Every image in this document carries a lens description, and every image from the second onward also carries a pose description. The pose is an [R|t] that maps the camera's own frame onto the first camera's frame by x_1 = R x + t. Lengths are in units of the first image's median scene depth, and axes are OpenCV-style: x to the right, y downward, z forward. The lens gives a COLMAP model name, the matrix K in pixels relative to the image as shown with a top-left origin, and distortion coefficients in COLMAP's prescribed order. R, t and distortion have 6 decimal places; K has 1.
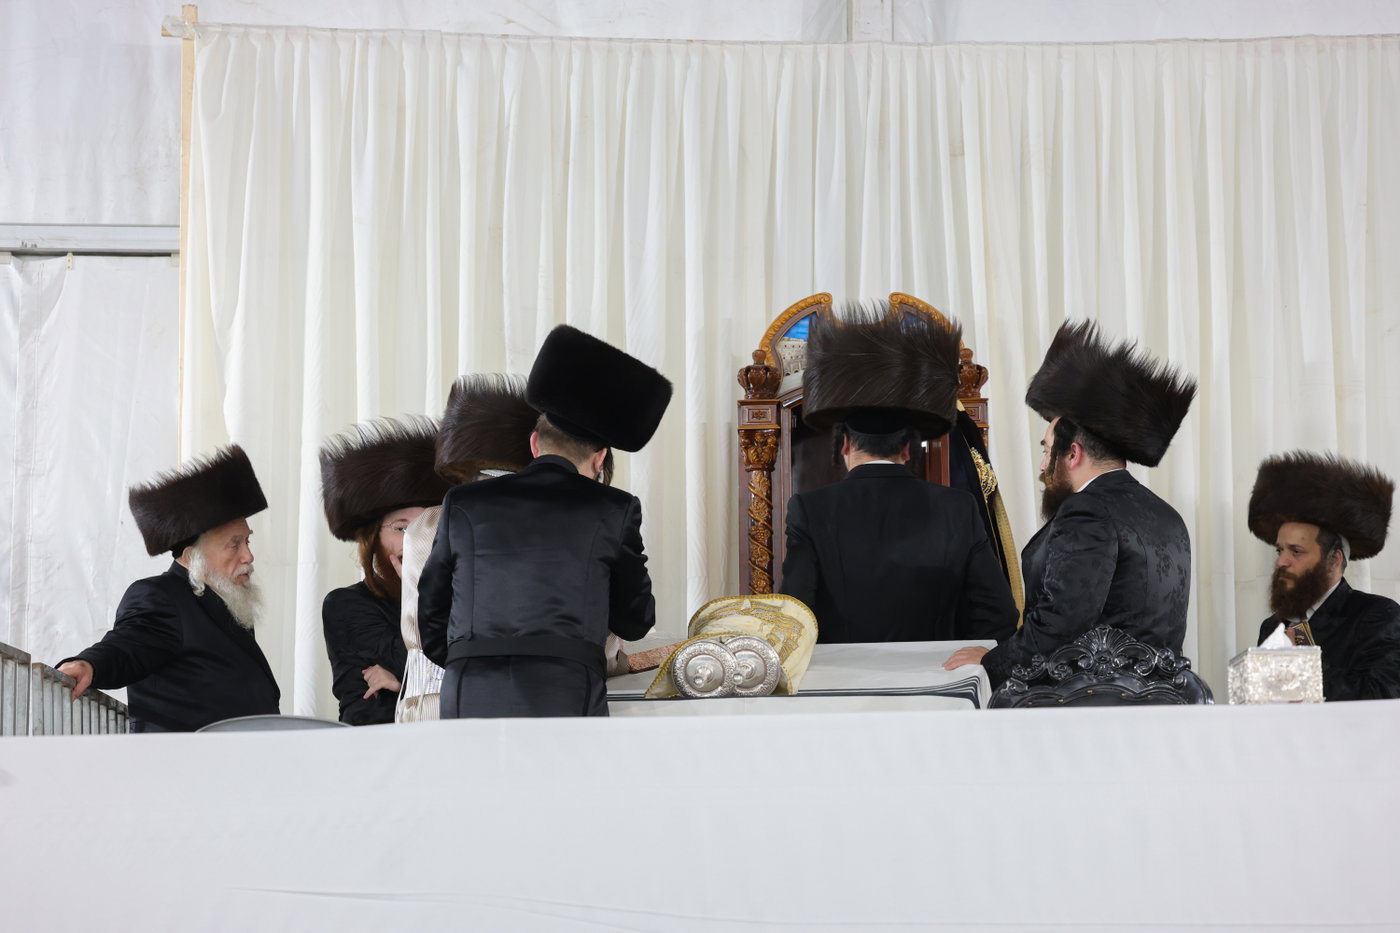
lens RADIAL K [[4145.9, 0, 699.8], [0, 4145.9, 468.7], [0, 0, 1]] dist [0.398034, 0.000000]
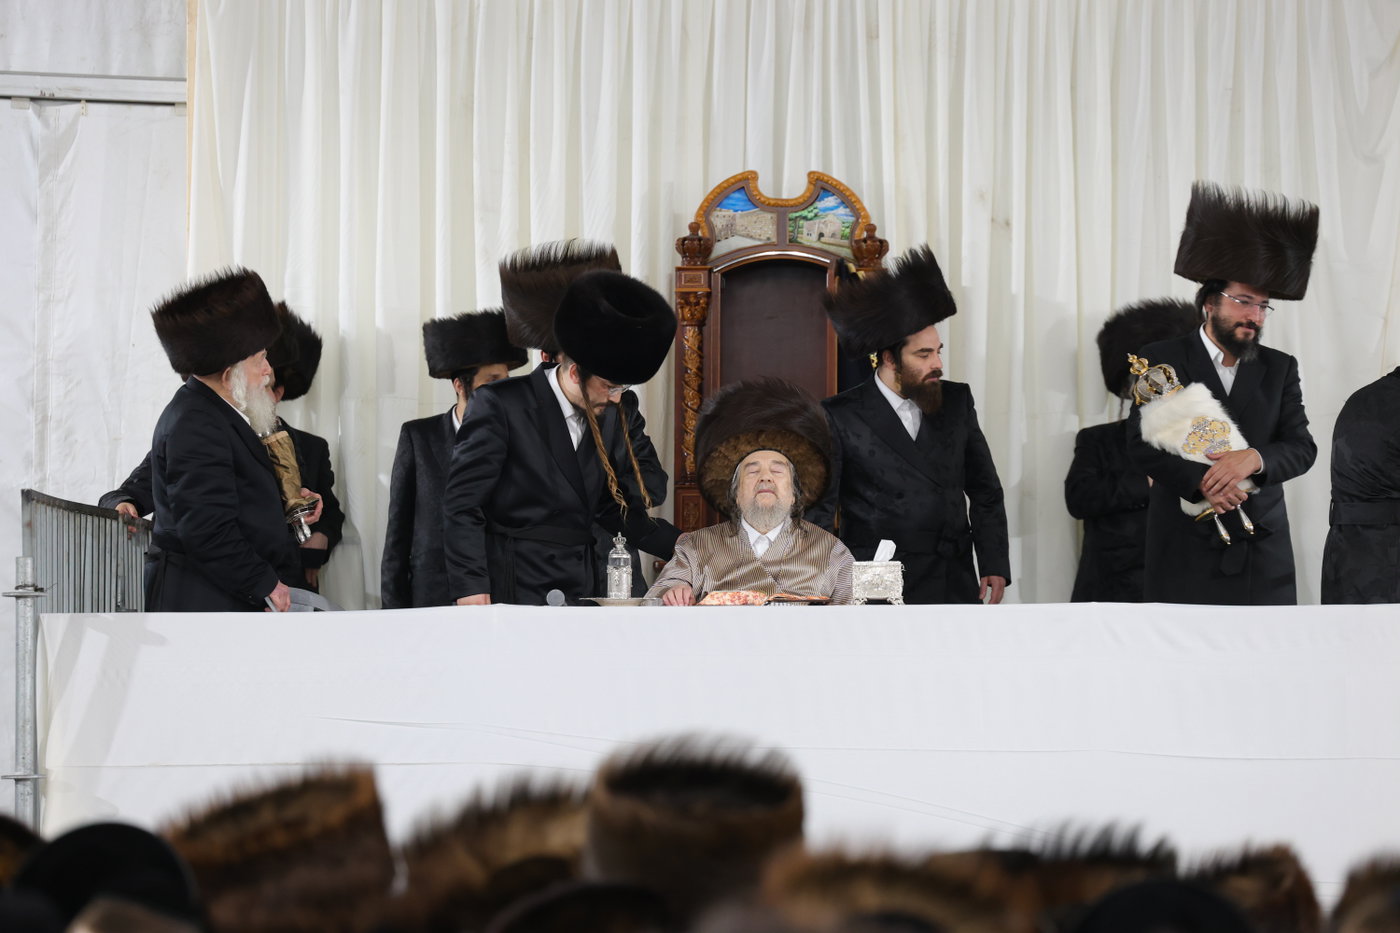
lens RADIAL K [[7856.9, 0, 701.7], [0, 7856.9, 459.0], [0, 0, 1]] dist [3.416706, 0.000000]
pose [[0.999892, 0.014292, -0.003383, 0.023896], [-0.013867, 0.994580, 0.103047, -0.183905], [0.004837, -0.102989, 0.994671, -1.173619]]
